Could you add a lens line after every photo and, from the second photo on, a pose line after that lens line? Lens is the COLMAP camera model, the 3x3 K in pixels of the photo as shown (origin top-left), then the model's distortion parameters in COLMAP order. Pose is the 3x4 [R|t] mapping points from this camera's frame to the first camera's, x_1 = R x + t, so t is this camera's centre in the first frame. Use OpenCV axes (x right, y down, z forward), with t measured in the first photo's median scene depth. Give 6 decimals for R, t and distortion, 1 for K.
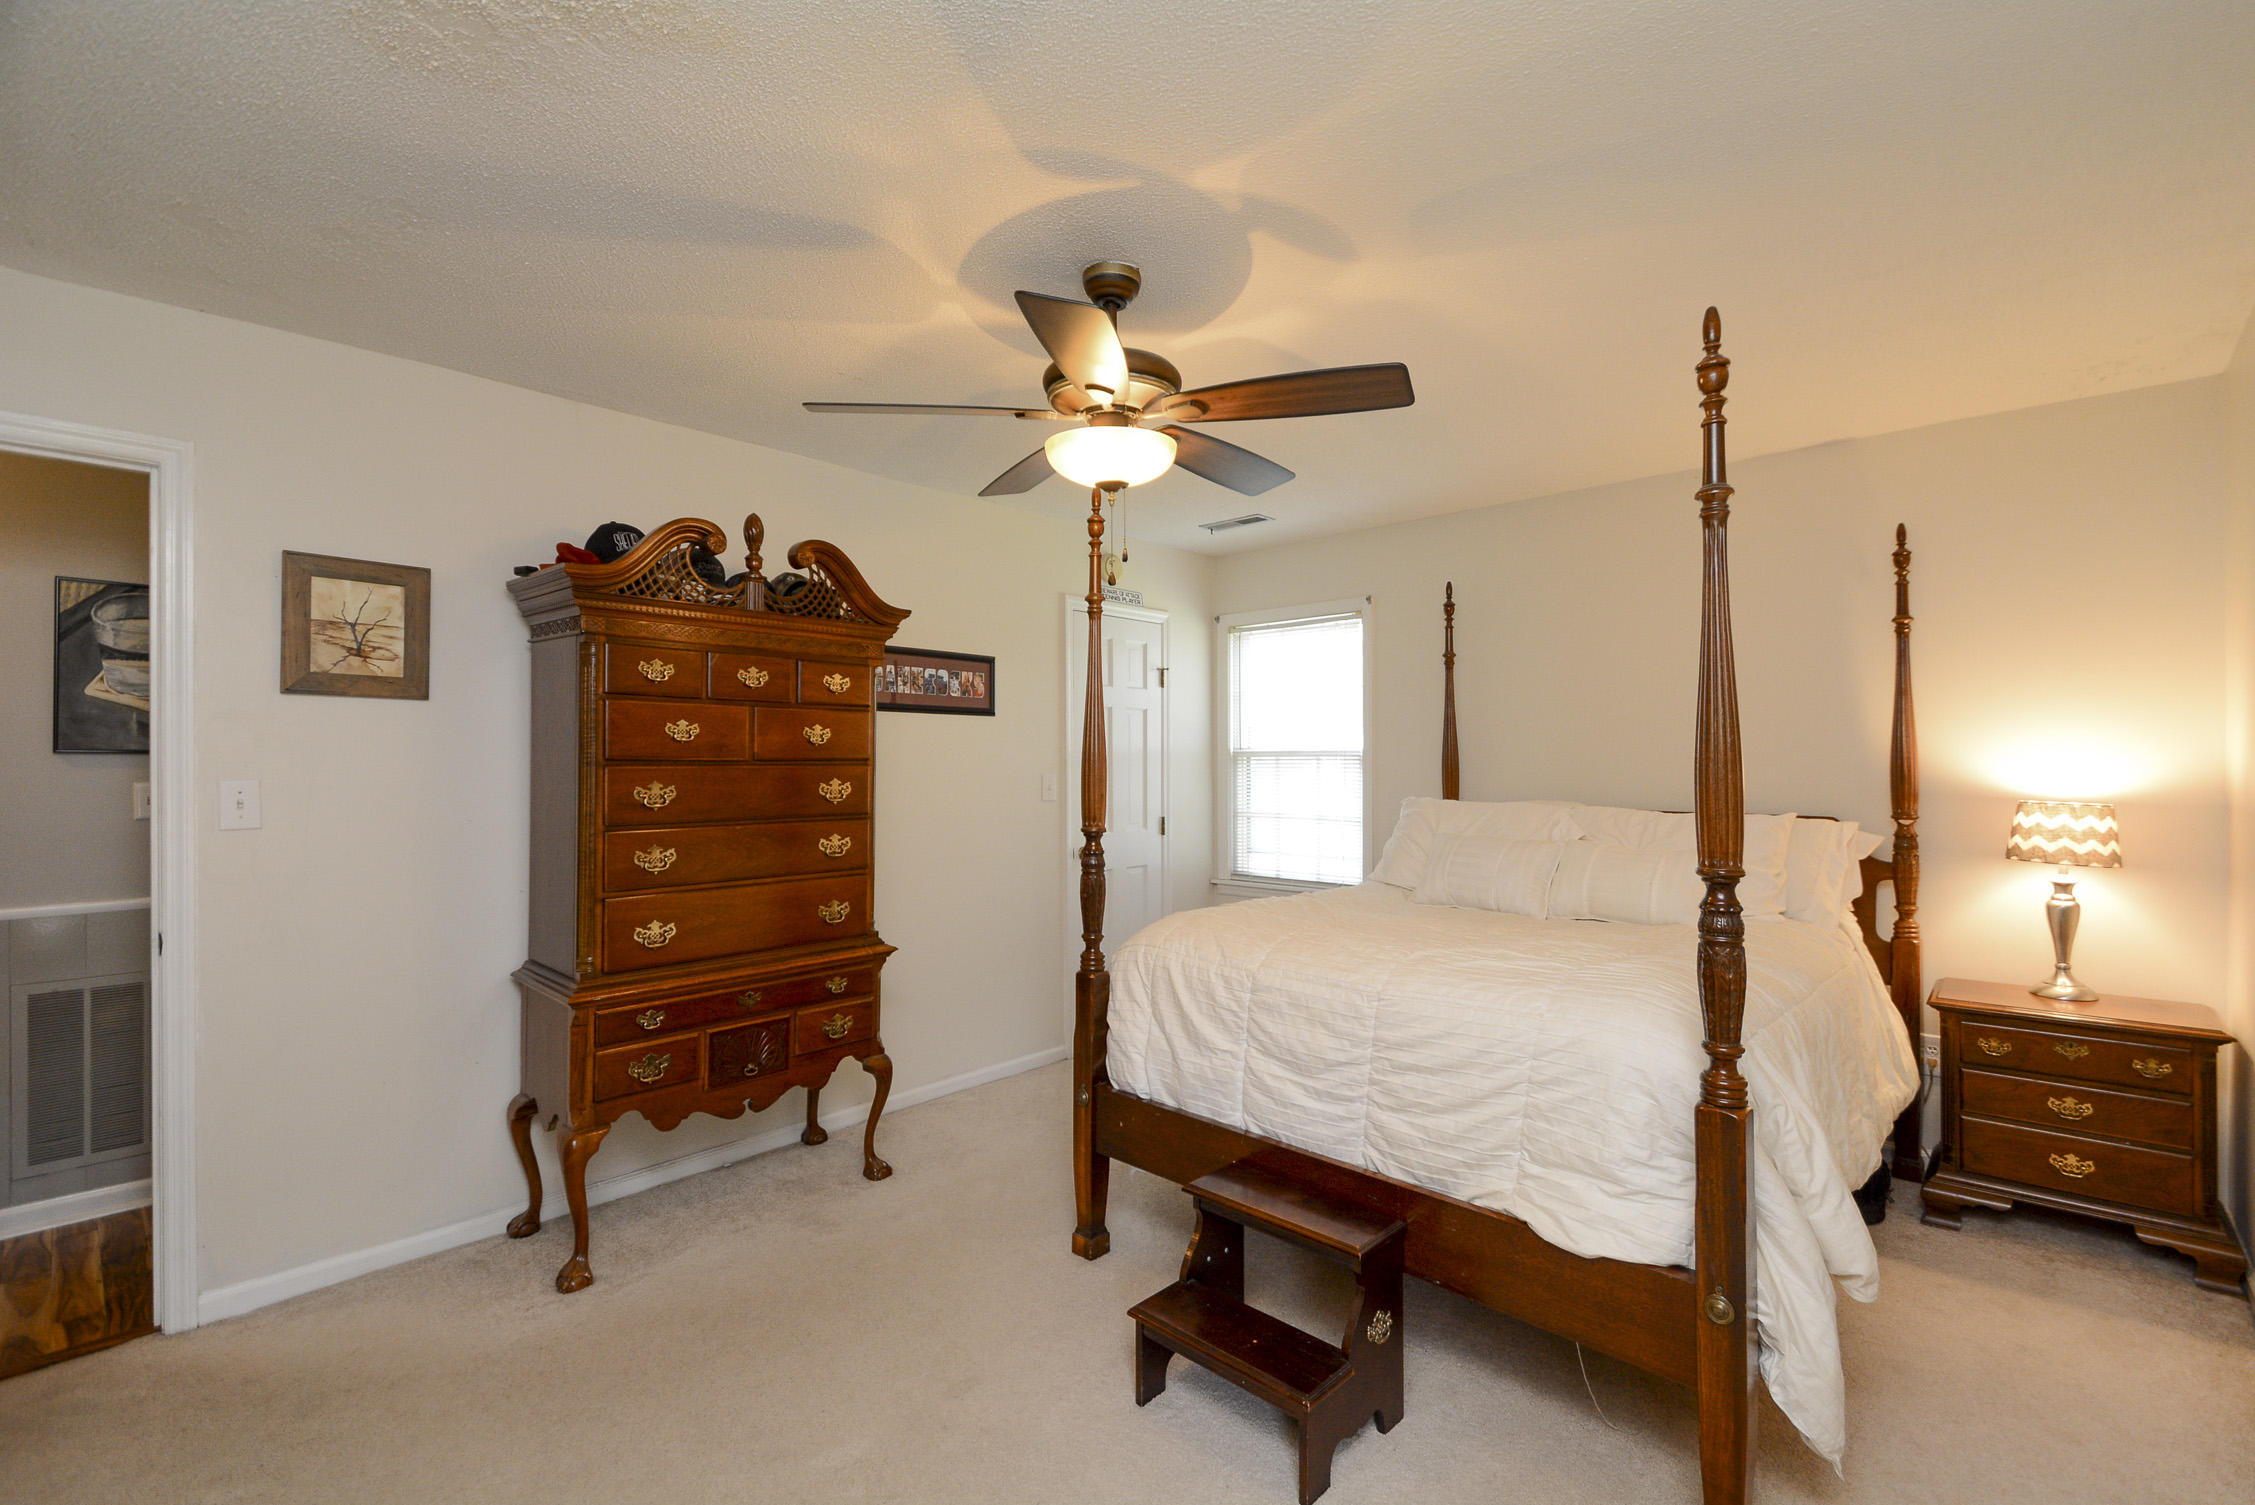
lens RADIAL K [[998.1, 0, 1125.9], [0, 998.1, 756.8], [0, 0, 1]] dist [-0.002090, -0.000721]
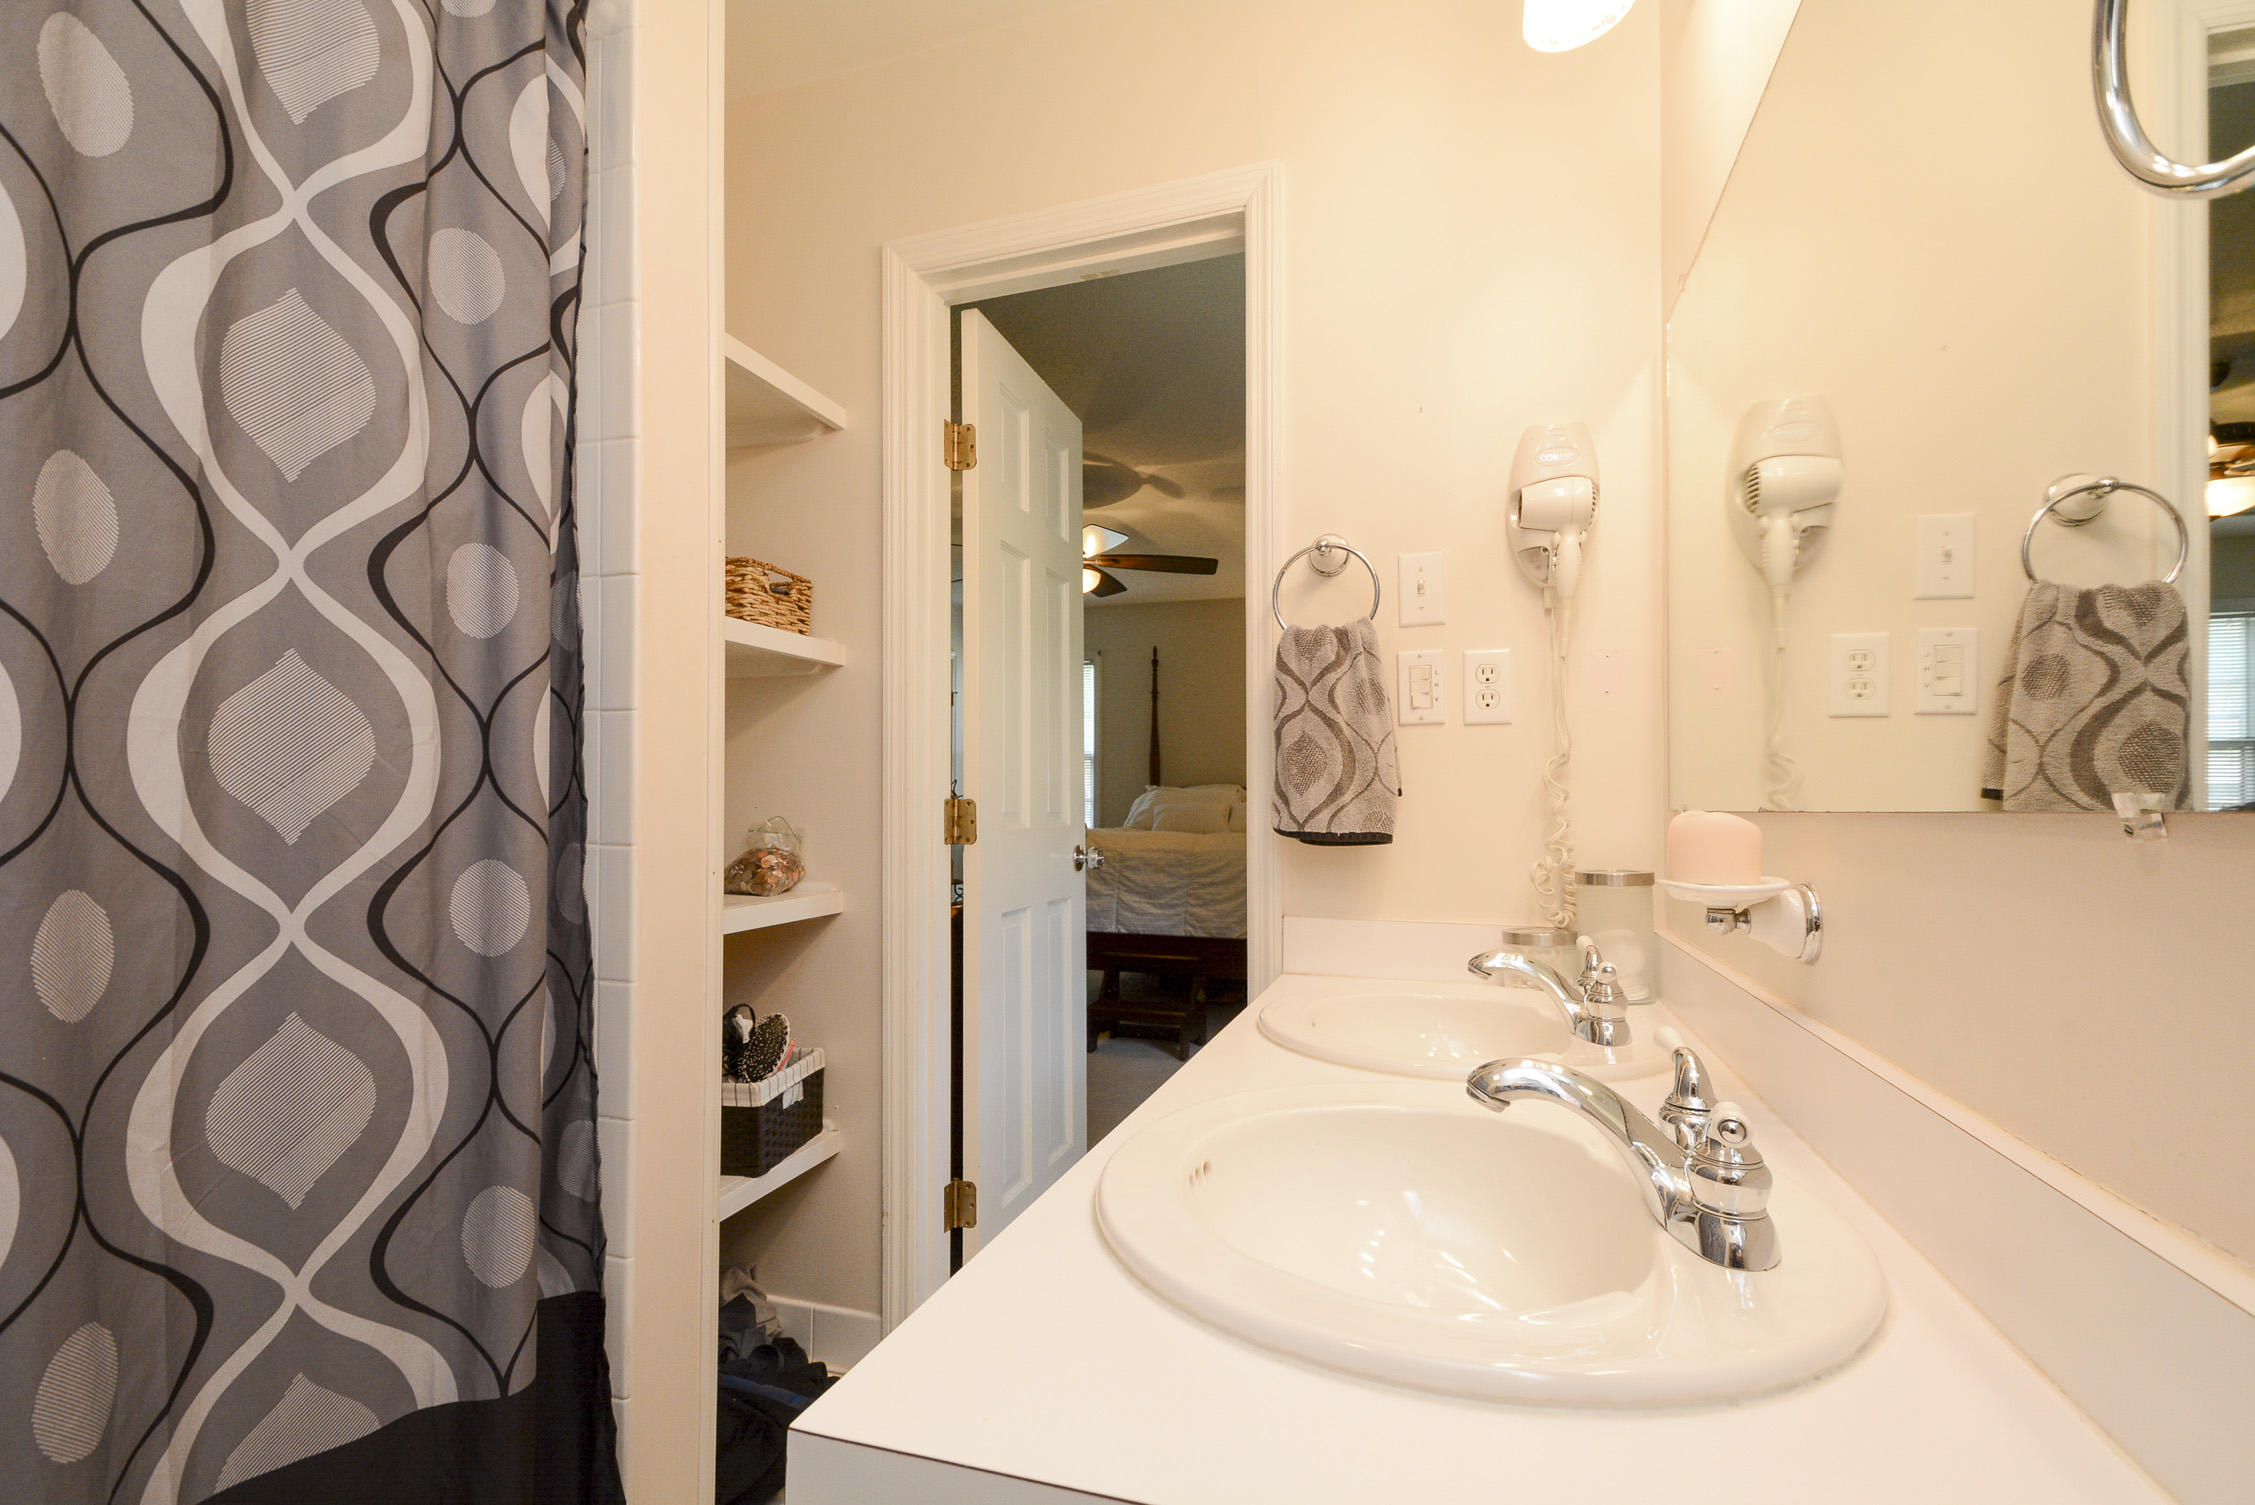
lens RADIAL K [[998.1, 0, 1129.0], [0, 998.1, 767.7], [0, 0, 1]] dist [-0.002090, -0.000721]
pose [[0.915296, 0.020095, 0.402281, -0.480891], [-0.010966, 0.999628, -0.024985, 0.077925], [-0.402634, 0.018457, 0.915175, -0.579586]]
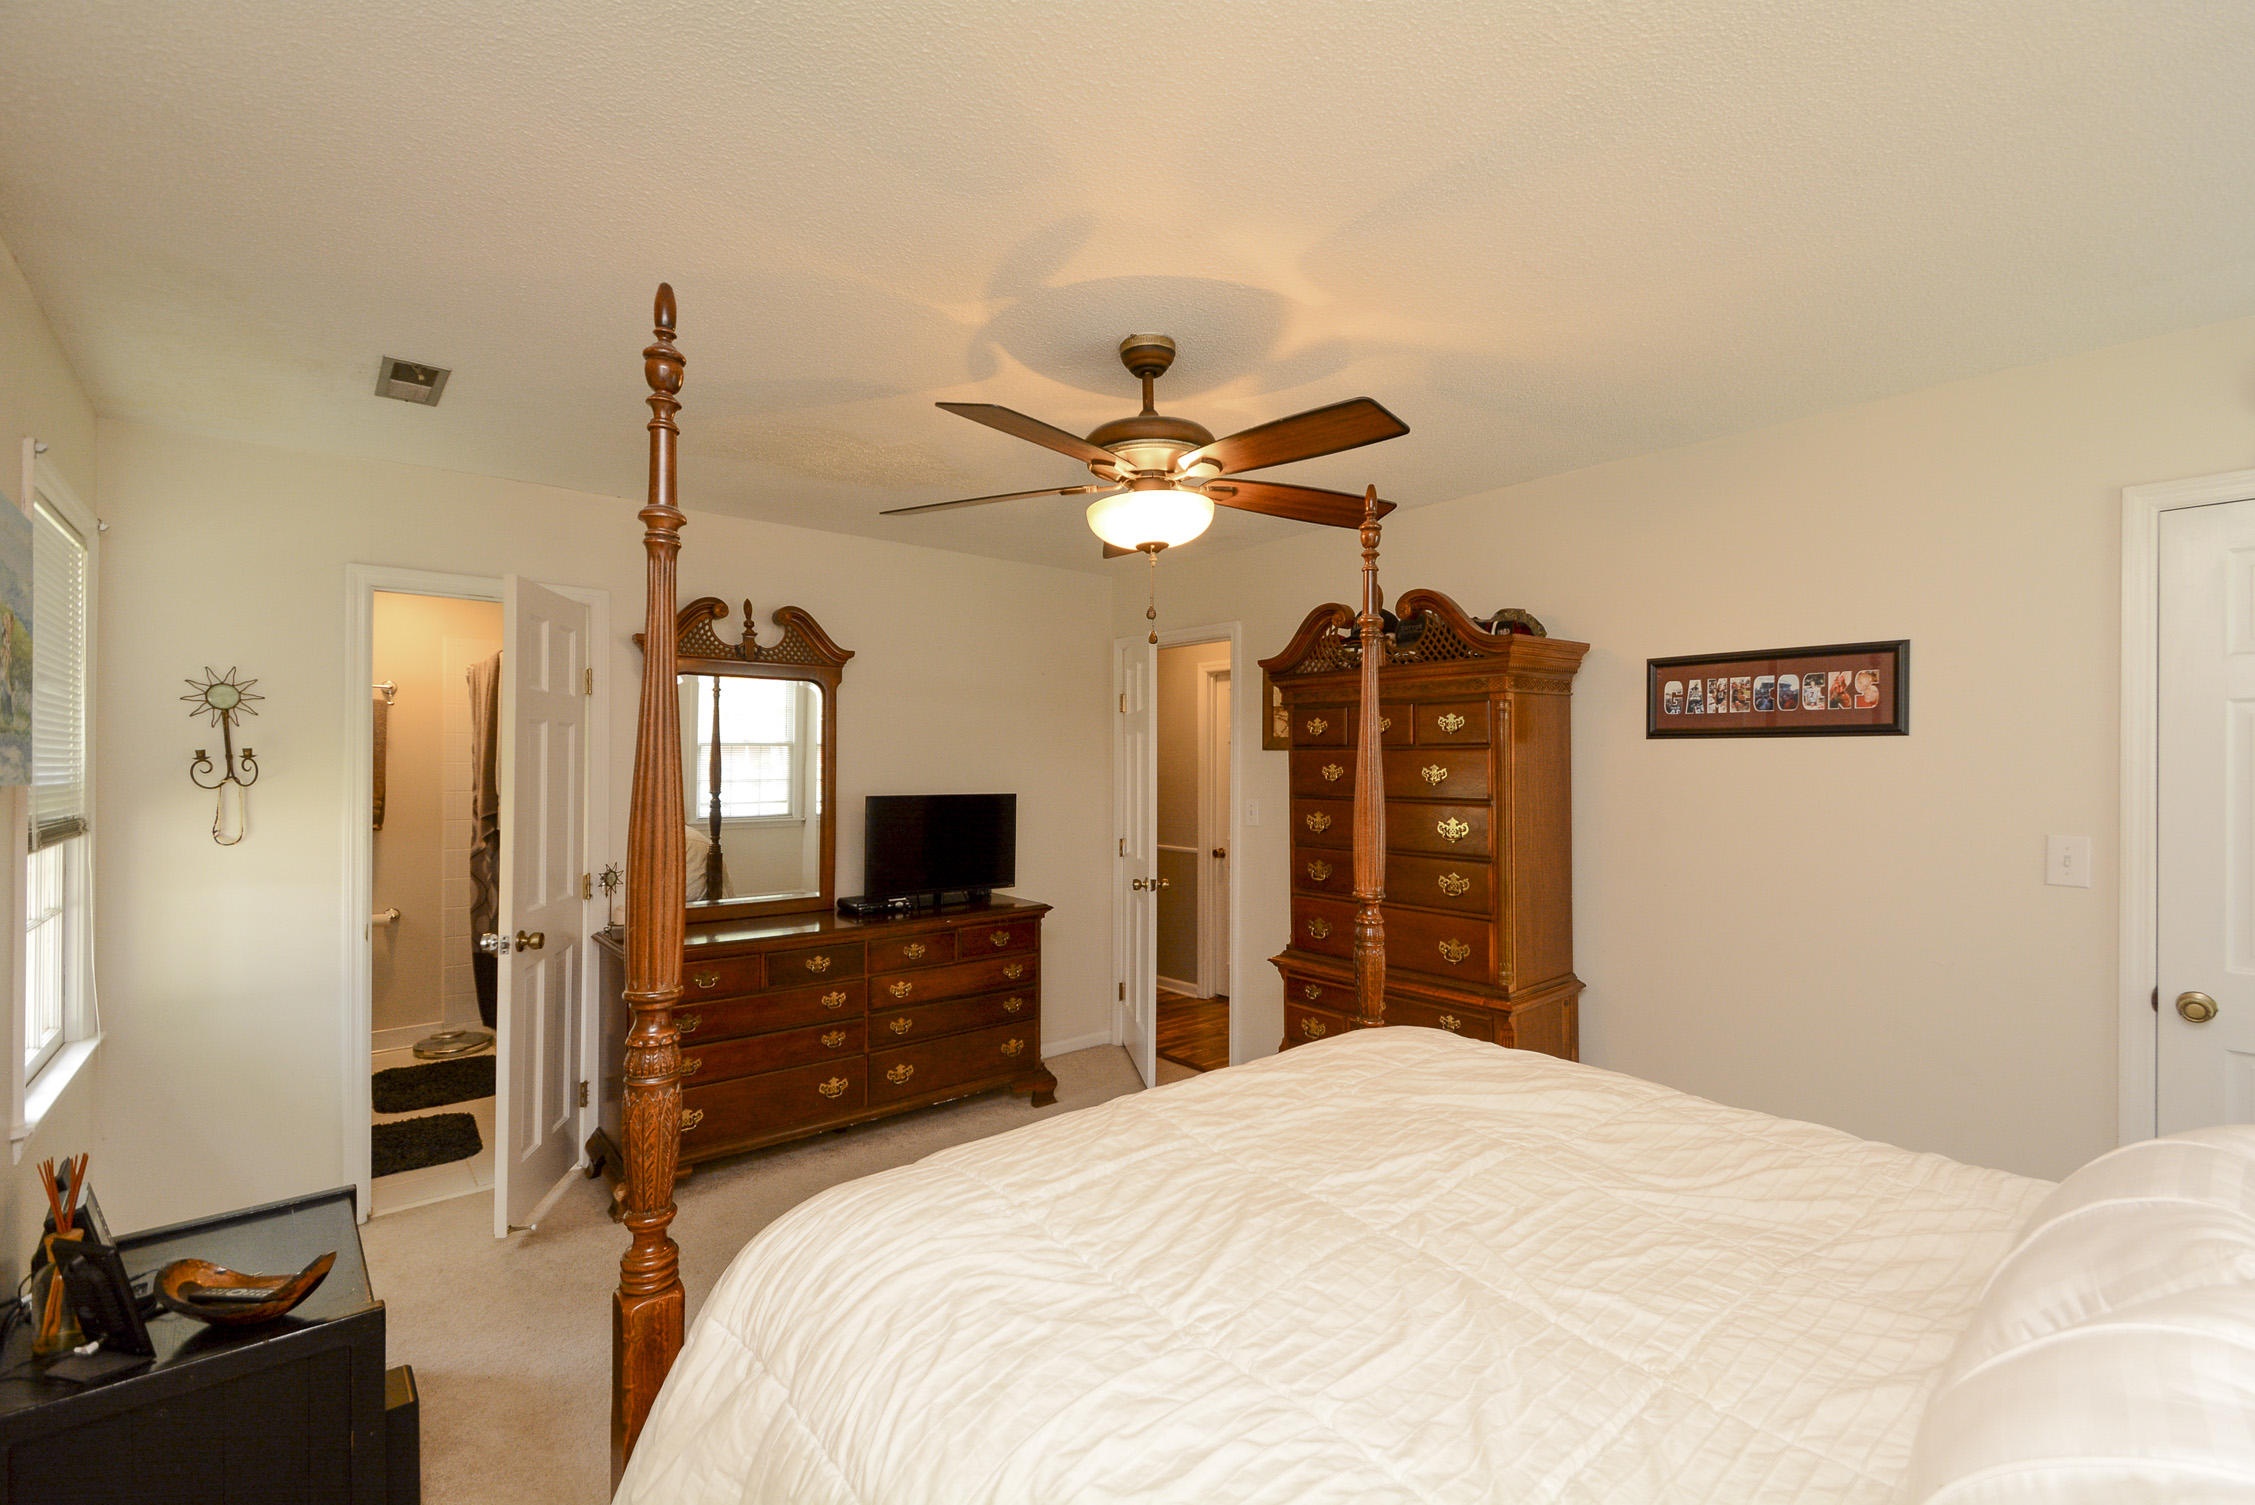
lens RADIAL K [[998.1, 0, 1133.0], [0, 998.1, 757.8], [0, 0, 1]] dist [-0.002090, -0.000721]
pose [[-0.116652, -0.003801, -0.993166, 0.718937], [0.007298, 0.999962, -0.004685, -0.035436], [0.993146, -0.007794, -0.116619, 0.780774]]
